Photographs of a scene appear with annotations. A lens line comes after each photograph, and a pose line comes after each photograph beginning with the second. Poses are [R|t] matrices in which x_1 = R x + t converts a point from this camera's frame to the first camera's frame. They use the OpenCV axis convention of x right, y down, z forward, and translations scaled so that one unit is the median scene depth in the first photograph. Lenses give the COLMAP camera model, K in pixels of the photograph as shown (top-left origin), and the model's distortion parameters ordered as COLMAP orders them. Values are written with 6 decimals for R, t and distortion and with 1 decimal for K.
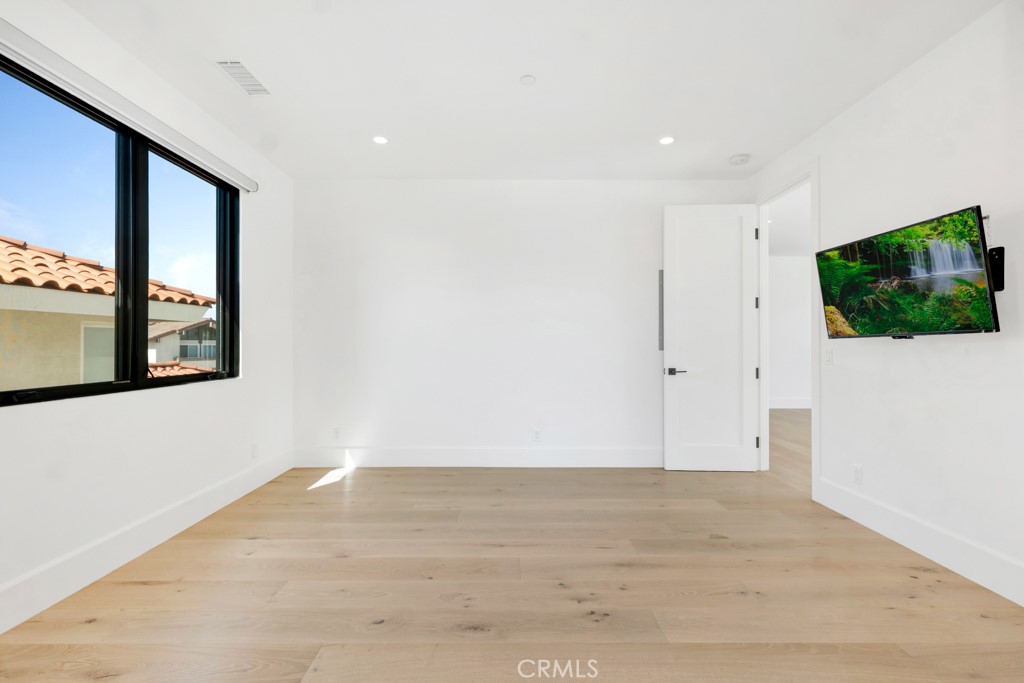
lens RADIAL K [[463.5, 0, 505.1], [0, 463.5, 337.5], [0, 0, 1]] dist [-0.000572, -0.000299]
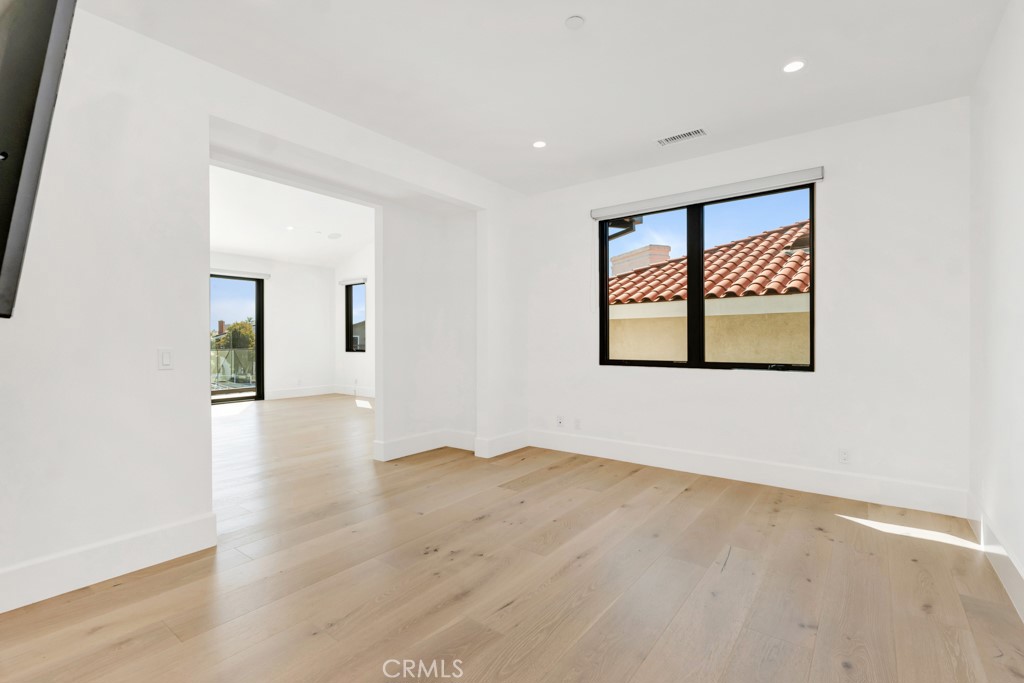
lens RADIAL K [[463.5, 0, 507.9], [0, 463.5, 343.9], [0, 0, 1]] dist [-0.000572, -0.000299]
pose [[-0.602247, 0.008409, -0.798266, 0.930430], [0.011751, 0.999930, 0.001668, 0.026207], [0.798224, -0.008376, -0.602303, 1.665066]]
